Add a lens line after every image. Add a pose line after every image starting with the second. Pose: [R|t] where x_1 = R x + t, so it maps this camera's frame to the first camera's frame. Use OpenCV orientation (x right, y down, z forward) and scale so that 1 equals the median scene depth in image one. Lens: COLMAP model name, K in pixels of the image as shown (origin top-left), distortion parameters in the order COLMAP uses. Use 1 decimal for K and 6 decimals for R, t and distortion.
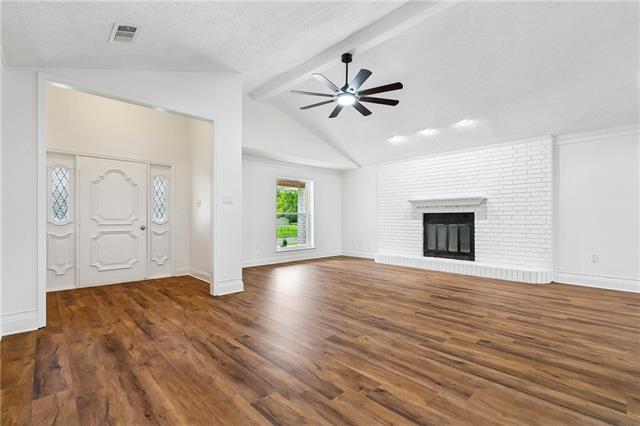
lens RADIAL K [[290.9, 0, 319.8], [0, 290.9, 214.2], [0, 0, 1]] dist [0.005198, -0.000057]
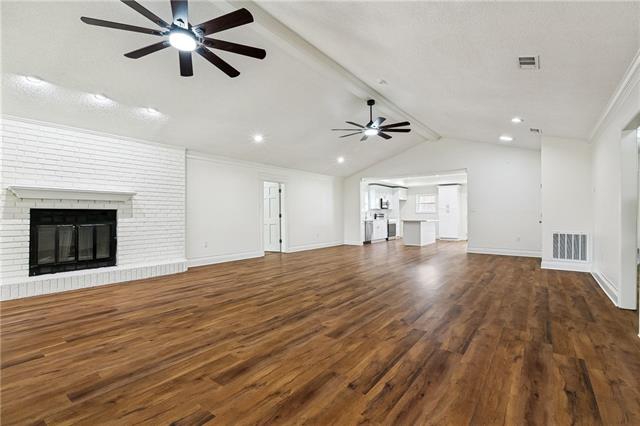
lens RADIAL K [[290.9, 0, 317.0], [0, 290.9, 213.8], [0, 0, 1]] dist [0.005198, -0.000057]
pose [[-0.149513, 0.005128, 0.988746, -0.689689], [-0.012156, 0.999901, -0.007024, 0.008697], [-0.988685, -0.013070, -0.149436, 0.880670]]
